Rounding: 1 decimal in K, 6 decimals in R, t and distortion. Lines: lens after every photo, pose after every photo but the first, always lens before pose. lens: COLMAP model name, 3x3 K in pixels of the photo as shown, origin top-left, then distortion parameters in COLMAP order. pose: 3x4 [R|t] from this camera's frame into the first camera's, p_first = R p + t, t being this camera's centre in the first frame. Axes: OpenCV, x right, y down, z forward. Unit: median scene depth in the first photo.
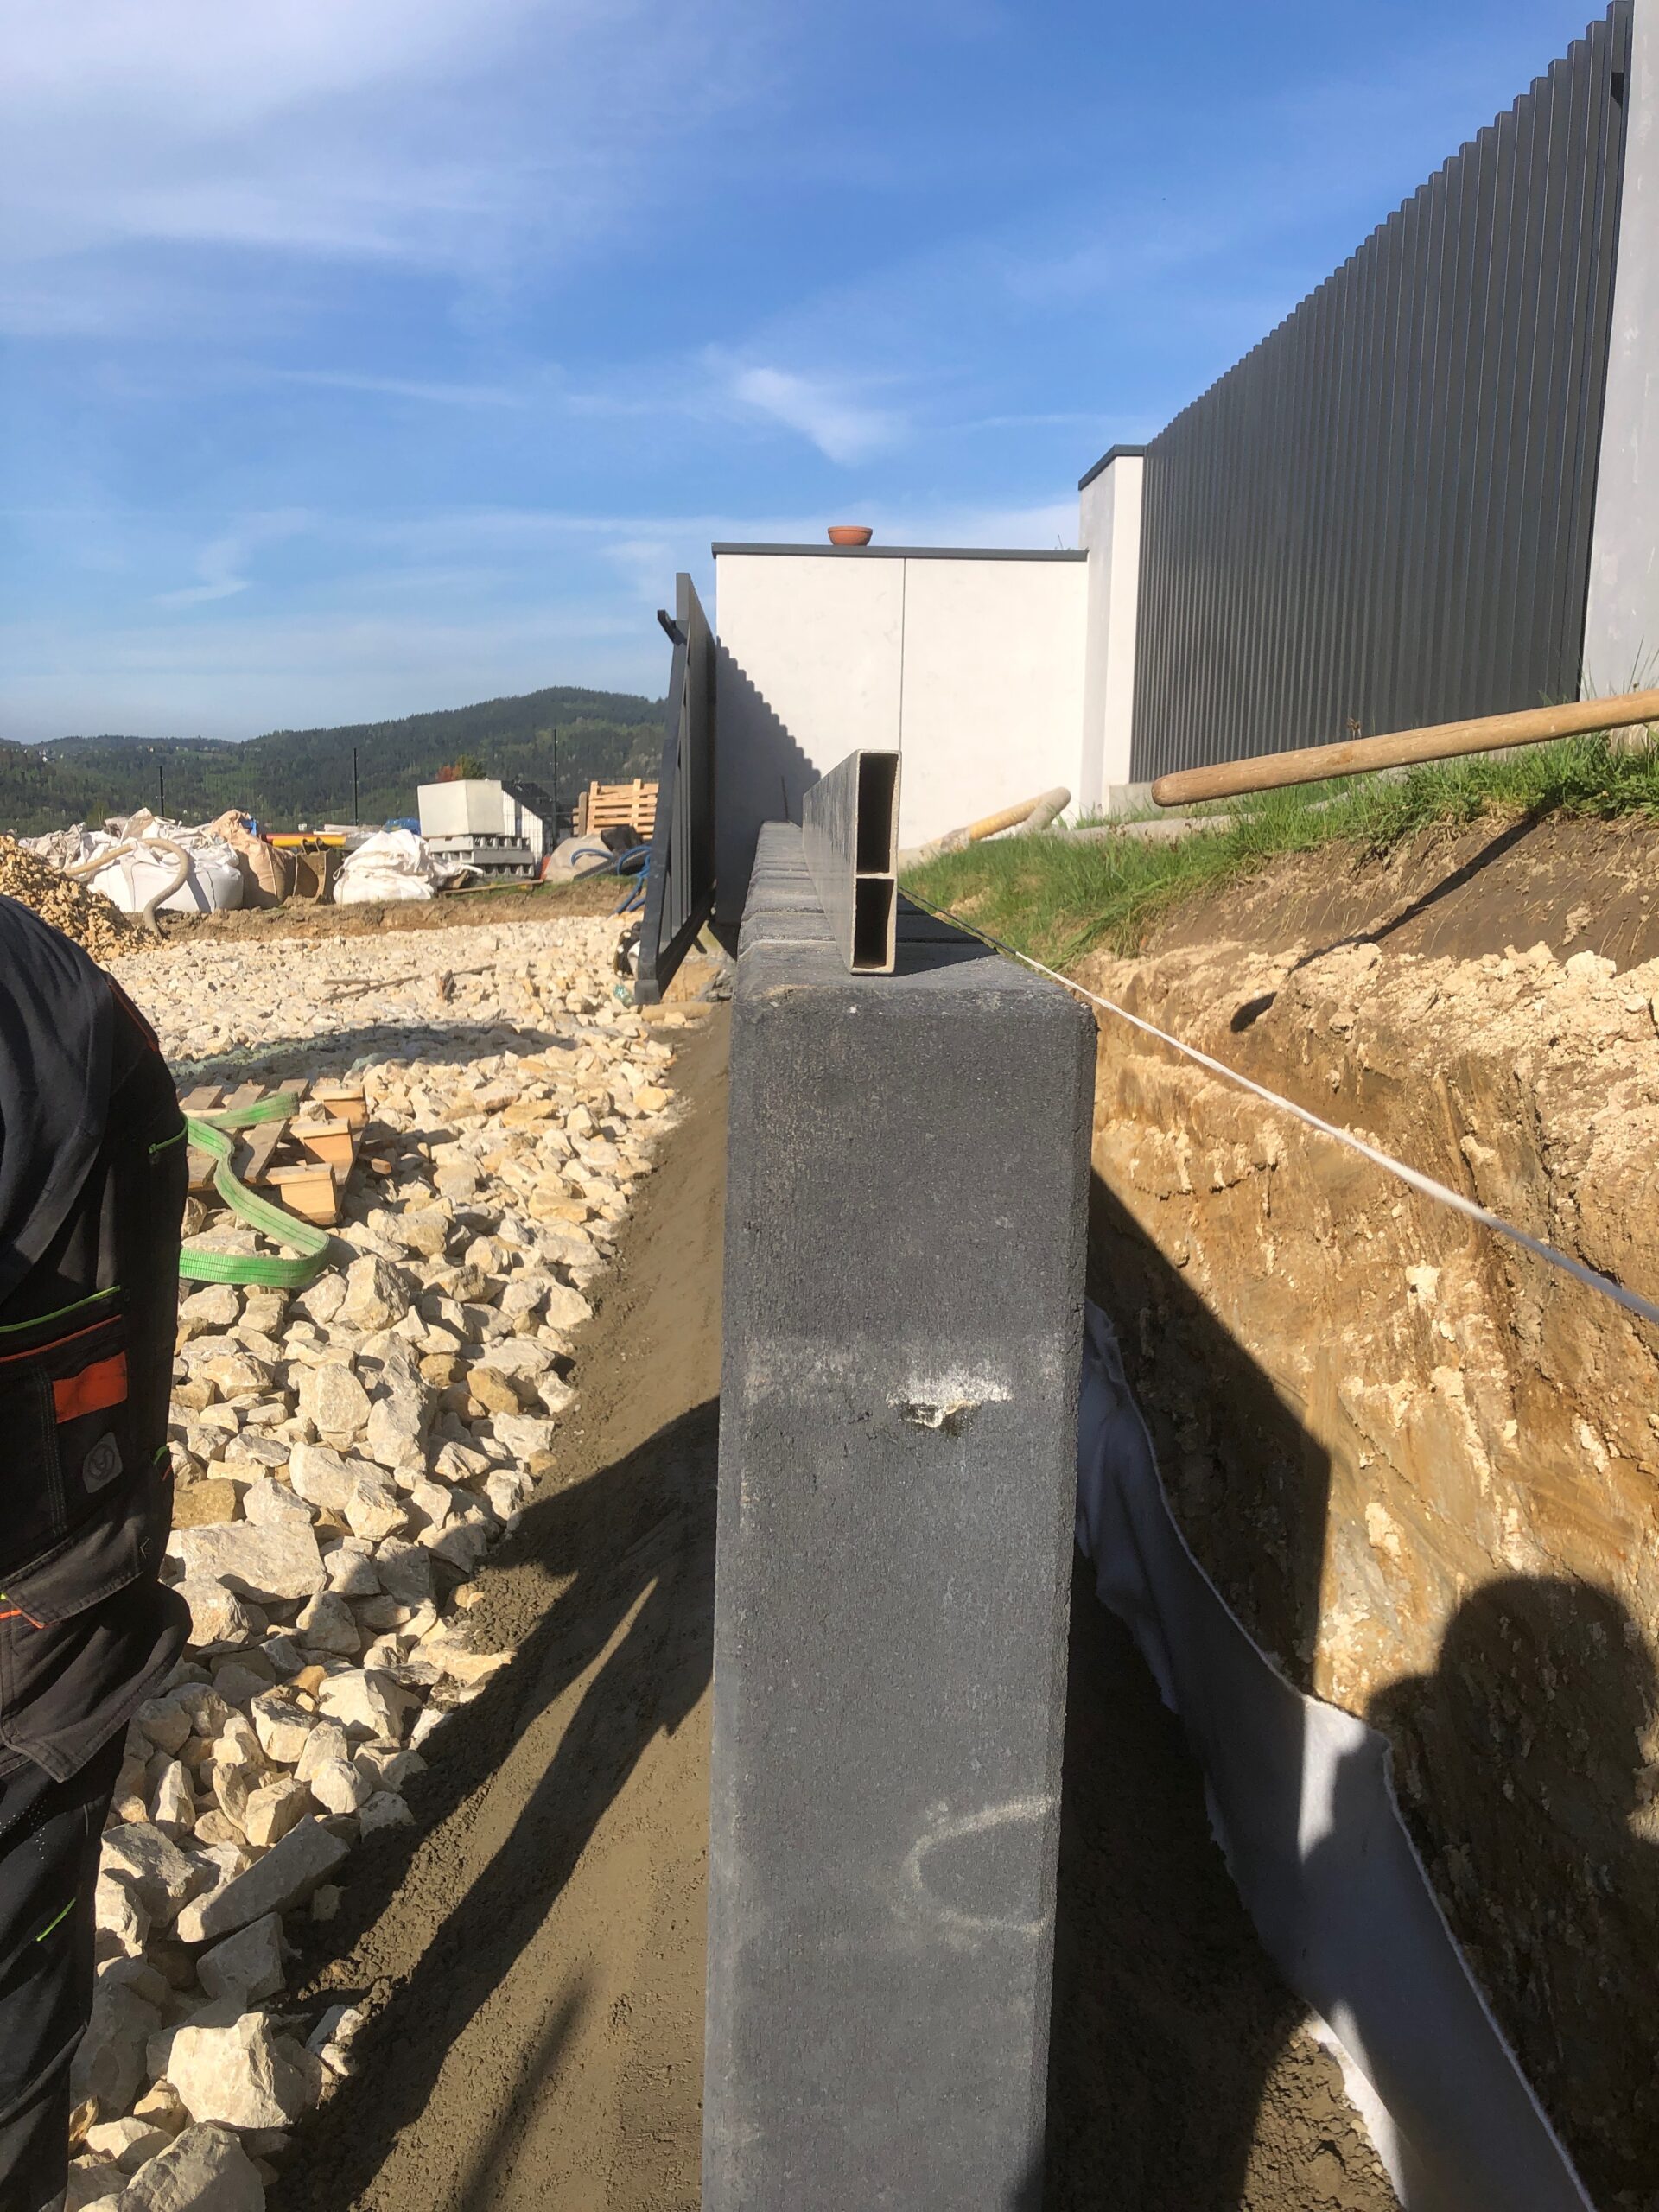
lens RADIAL K [[1805.2, 0, 840.2], [0, 1805.2, 1098.6], [0, 0, 1]] dist [0.035391, -0.036564]
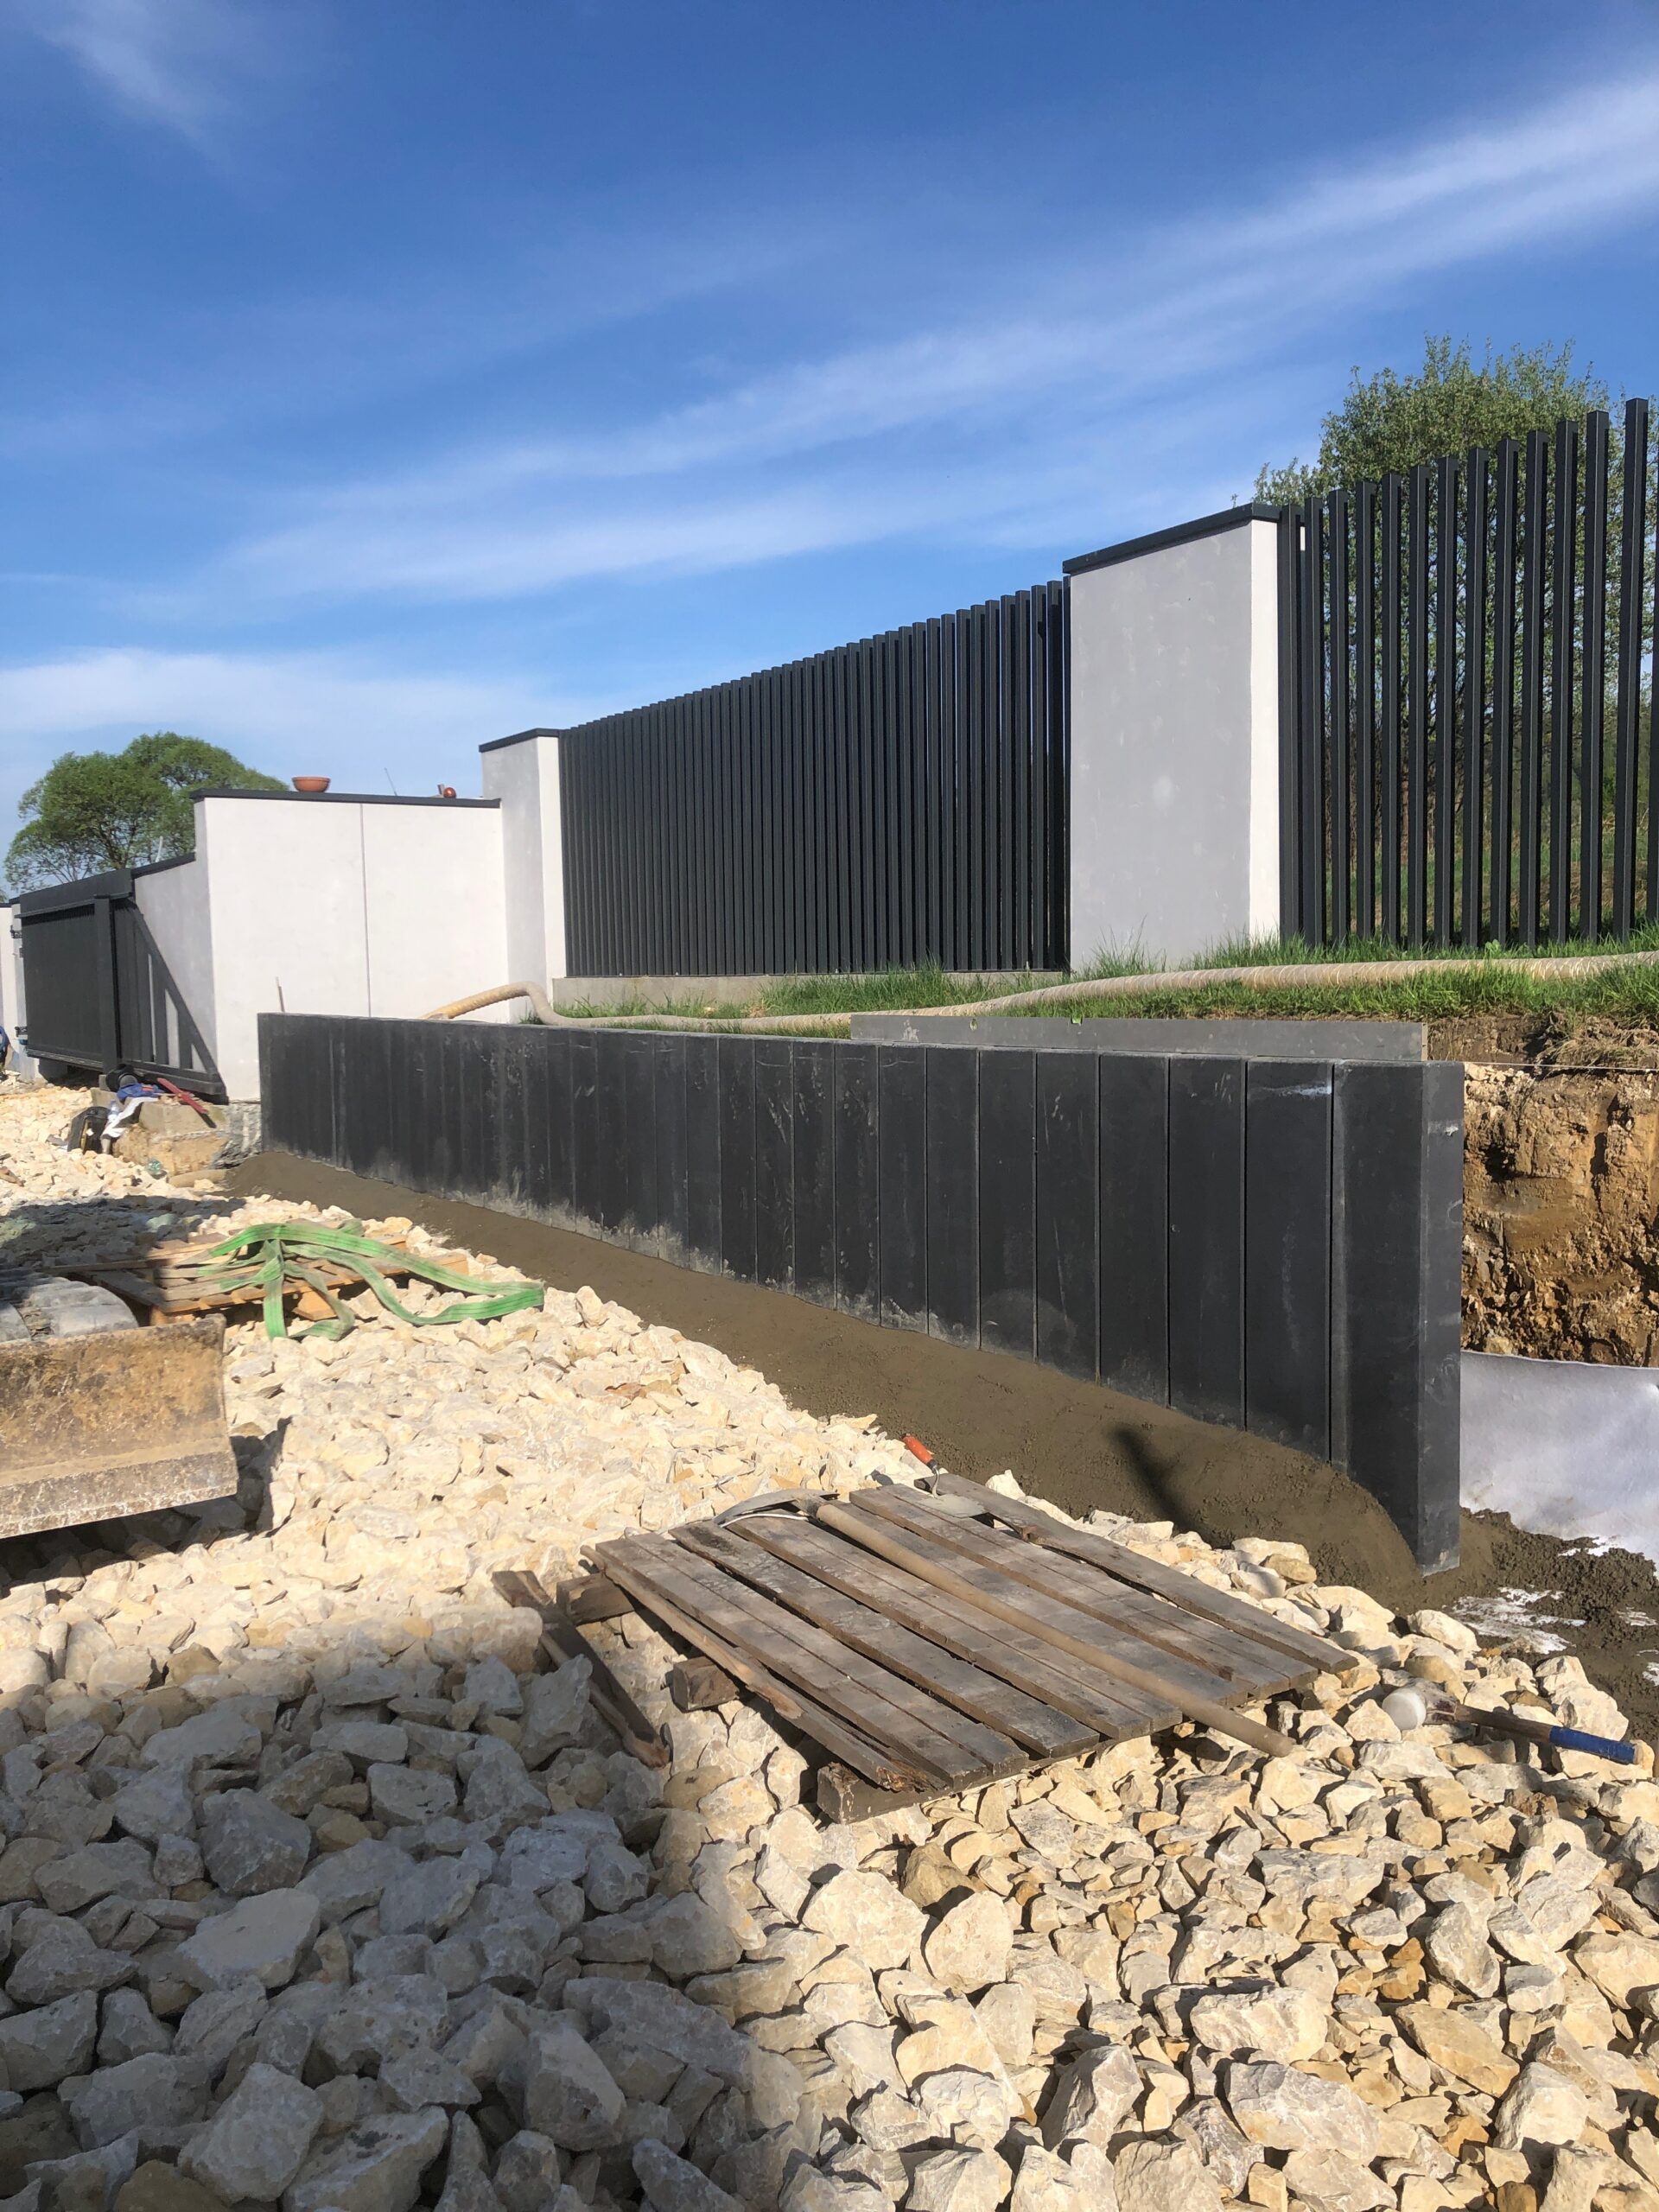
lens RADIAL K [[1805.2, 0, 821.4], [0, 1805.2, 1129.3], [0, 0, 1]] dist [0.035391, -0.036564]
pose [[0.867799, -0.078115, 0.490737, -0.679207], [0.112320, 0.992843, -0.040582, 0.024612], [-0.484054, 0.090337, 0.870362, -0.467408]]
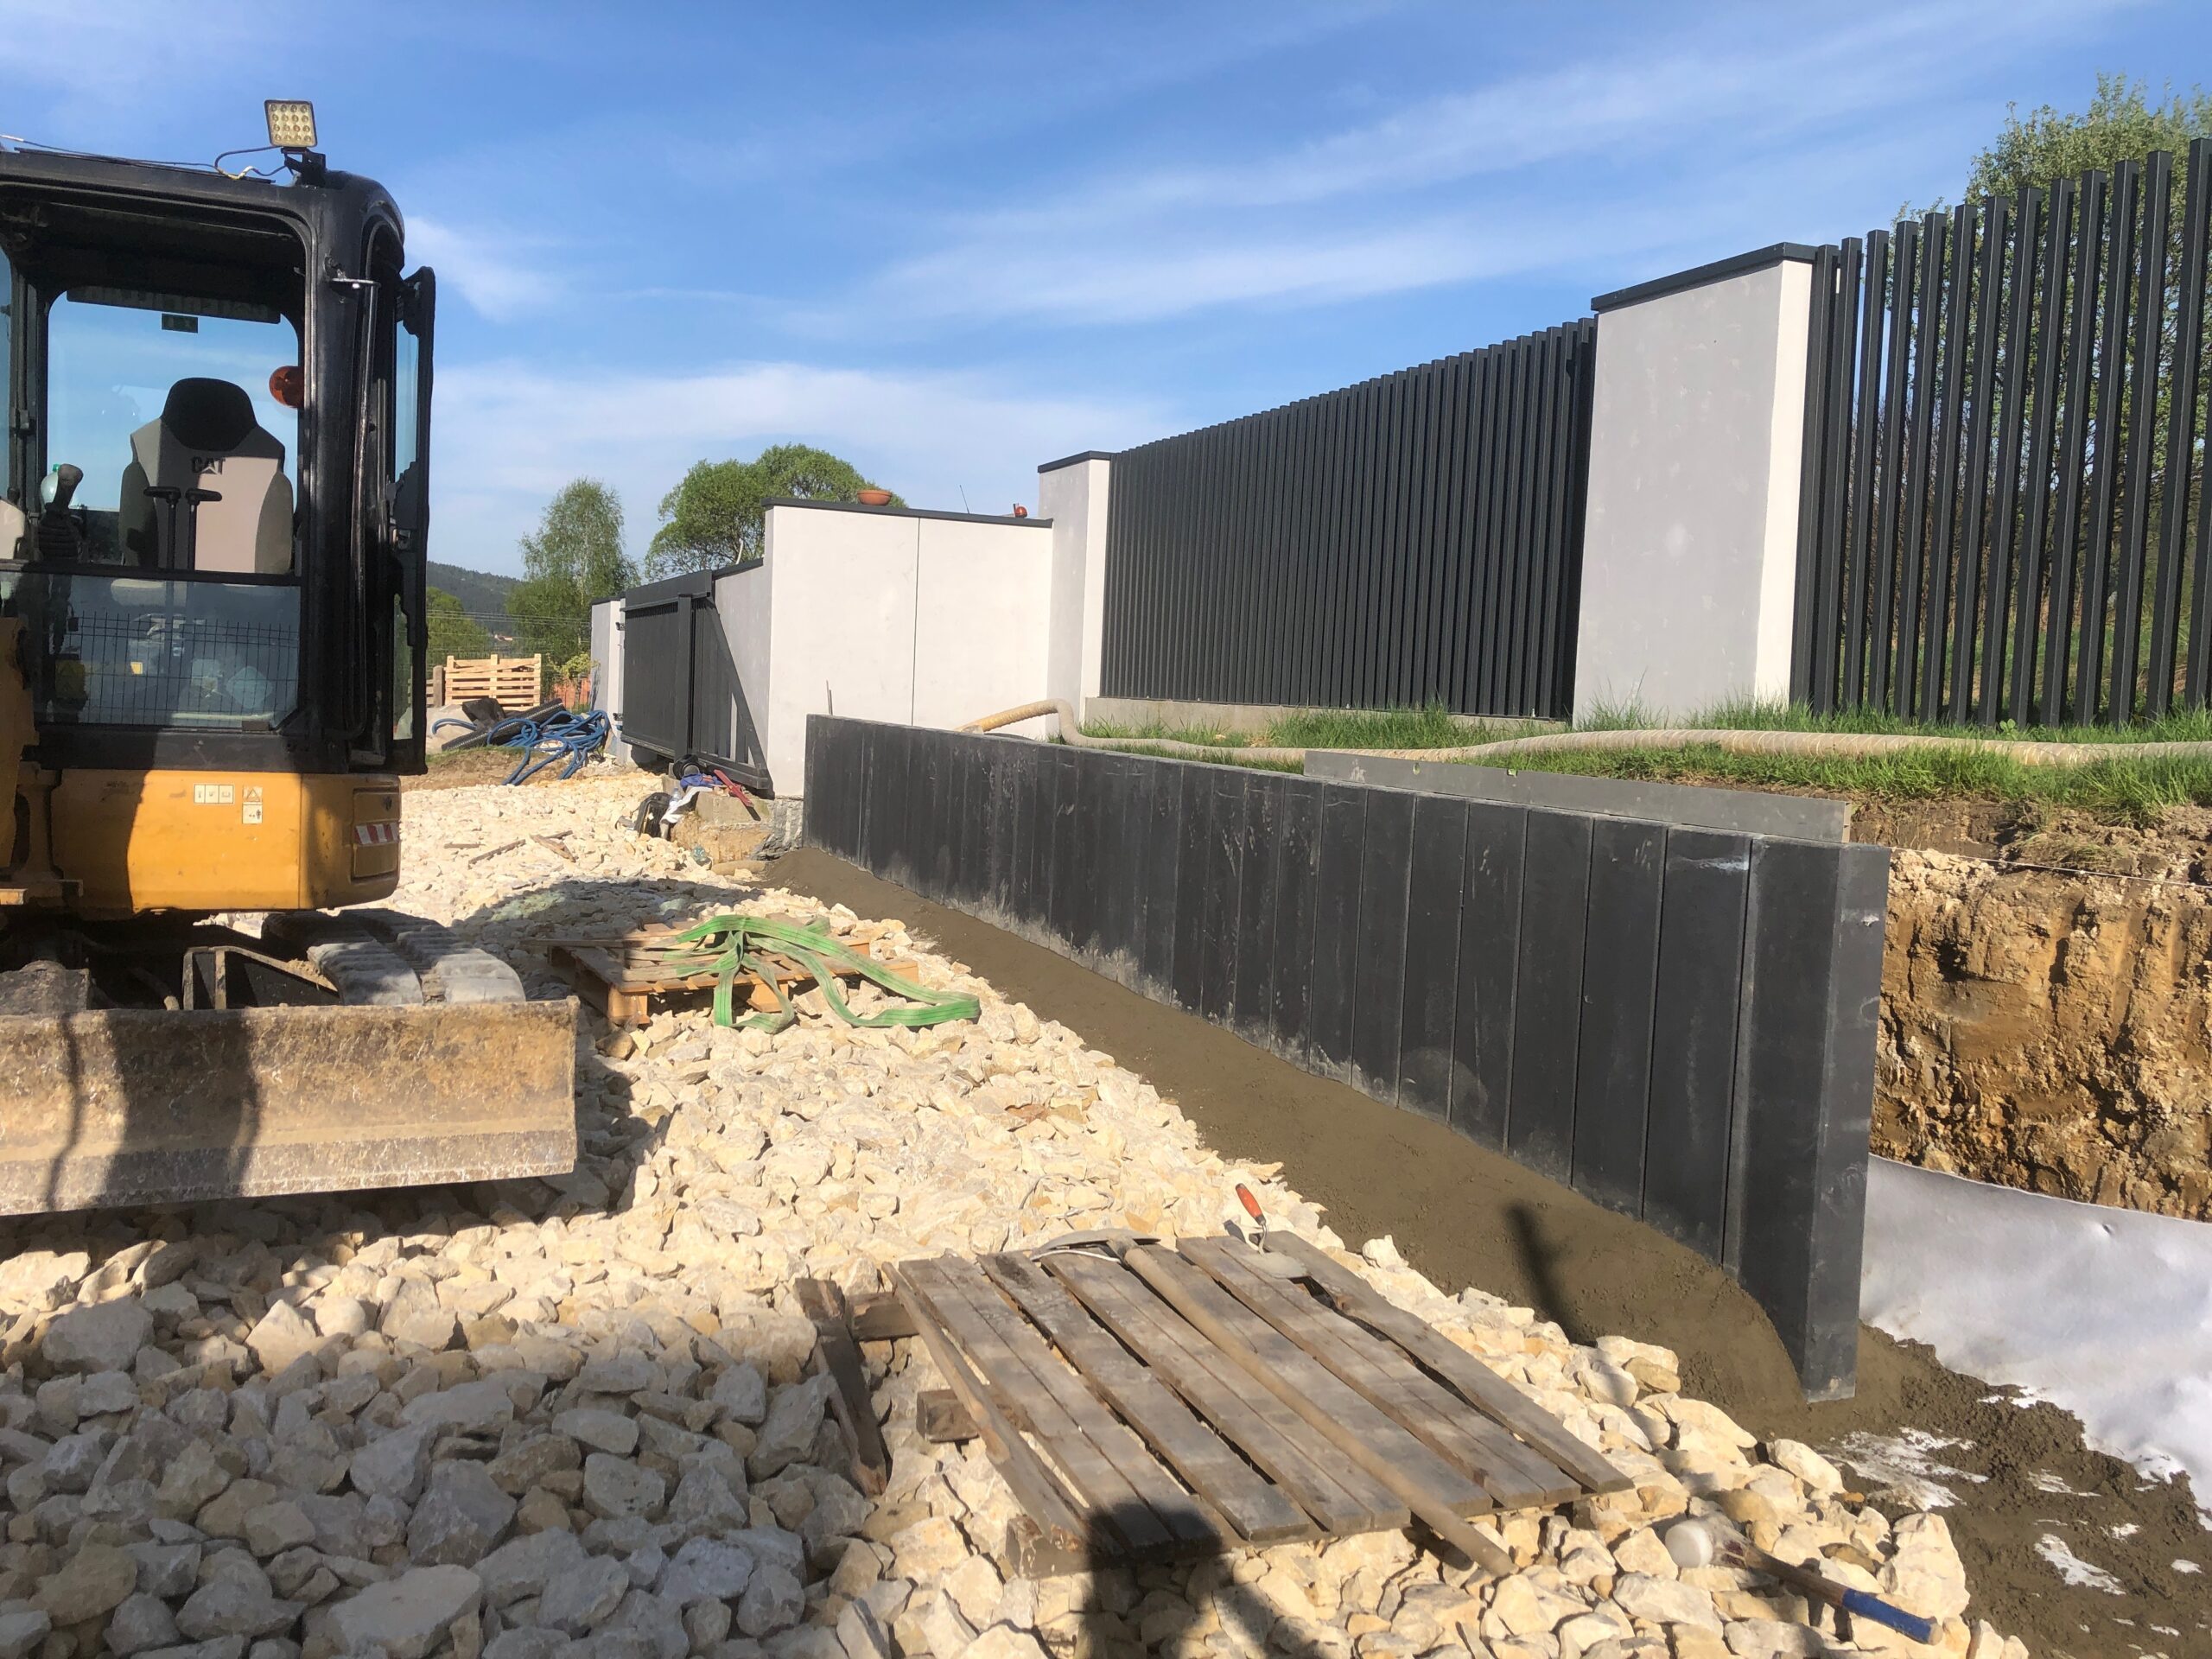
lens RADIAL K [[1805.2, 0, 1102.9], [0, 1805.2, 815.1], [0, 0, 1]] dist [0.035391, -0.036564]
pose [[0.942237, 0.000245, 0.334948, -0.578859], [0.026316, 0.996855, -0.074756, 0.028273], [-0.333912, 0.079253, 0.939267, -0.499095]]
